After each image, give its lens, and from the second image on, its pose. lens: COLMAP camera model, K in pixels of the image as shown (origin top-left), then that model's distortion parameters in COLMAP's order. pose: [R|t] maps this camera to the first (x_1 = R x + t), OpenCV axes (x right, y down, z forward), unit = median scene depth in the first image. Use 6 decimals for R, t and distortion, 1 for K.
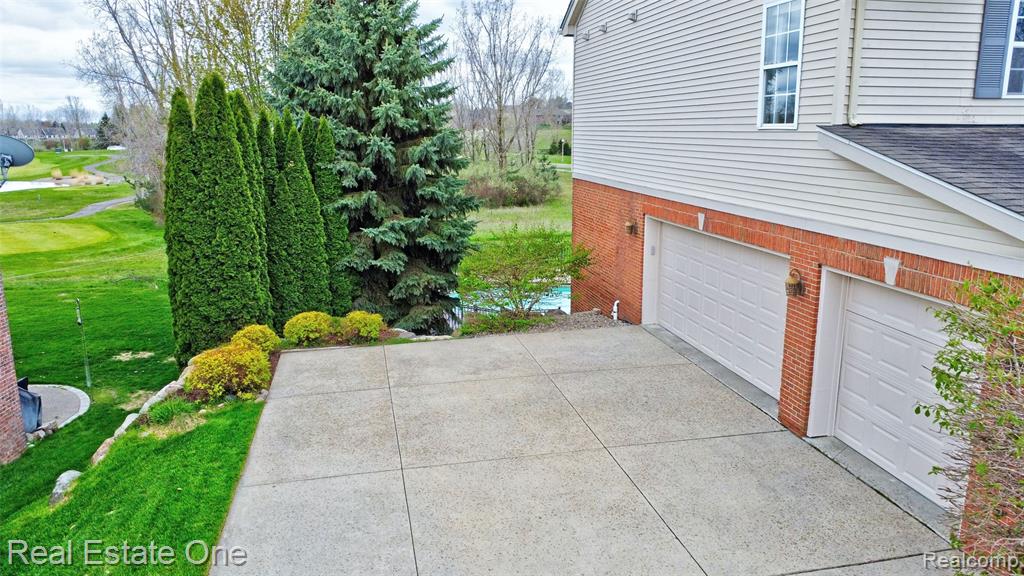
lens RADIAL K [[747.1, 0, 510.5], [0, 747.1, 276.8], [0, 0, 1]] dist [-0.023117, -0.013773]
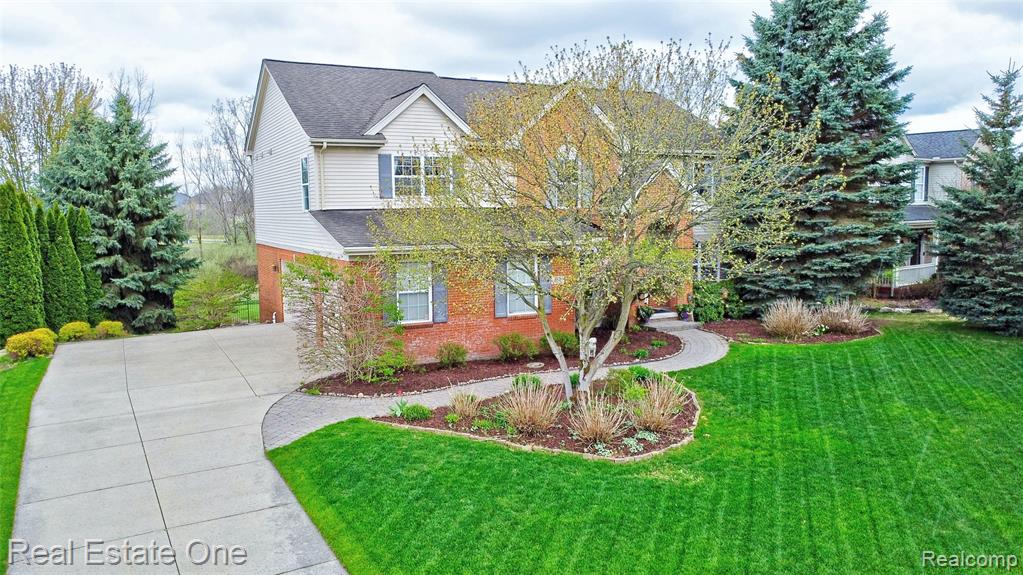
lens RADIAL K [[746.4, 0, 510.0], [0, 746.4, 276.3], [0, 0, 1]] dist [-0.023117, -0.013773]
pose [[0.959305, -0.035369, 0.280149, 0.153260], [0.065532, 0.992923, -0.099041, 0.127999], [-0.274664, 0.113369, 0.954834, -0.645758]]
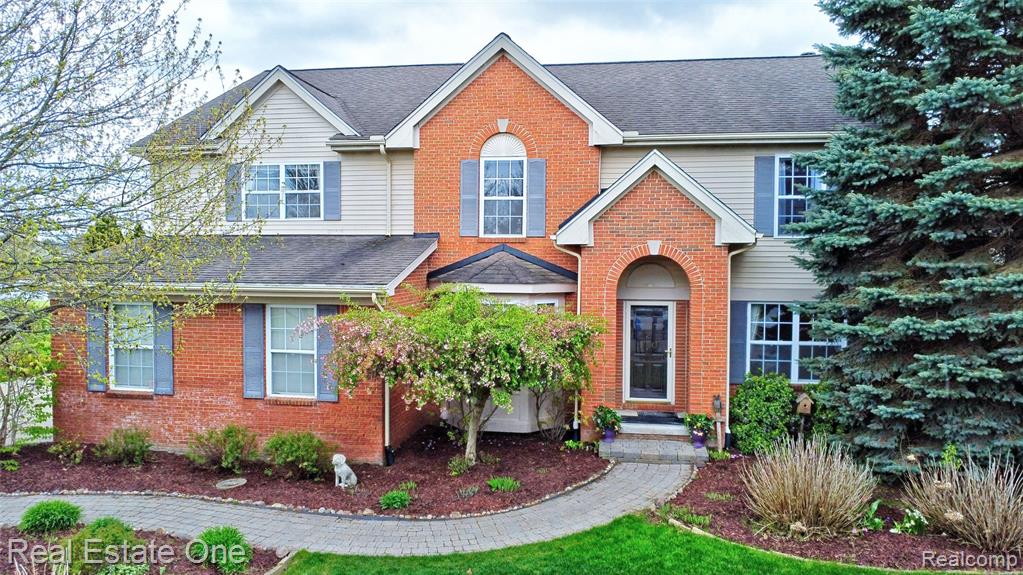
lens RADIAL K [[746.4, 0, 510.0], [0, 746.4, 276.3], [0, 0, 1]] dist [-0.023117, -0.013773]
pose [[0.935739, 0.012411, -0.352474, 0.883629], [-0.067926, 0.987013, -0.145576, 0.054582], [0.346090, 0.160163, 0.924429, -0.213671]]
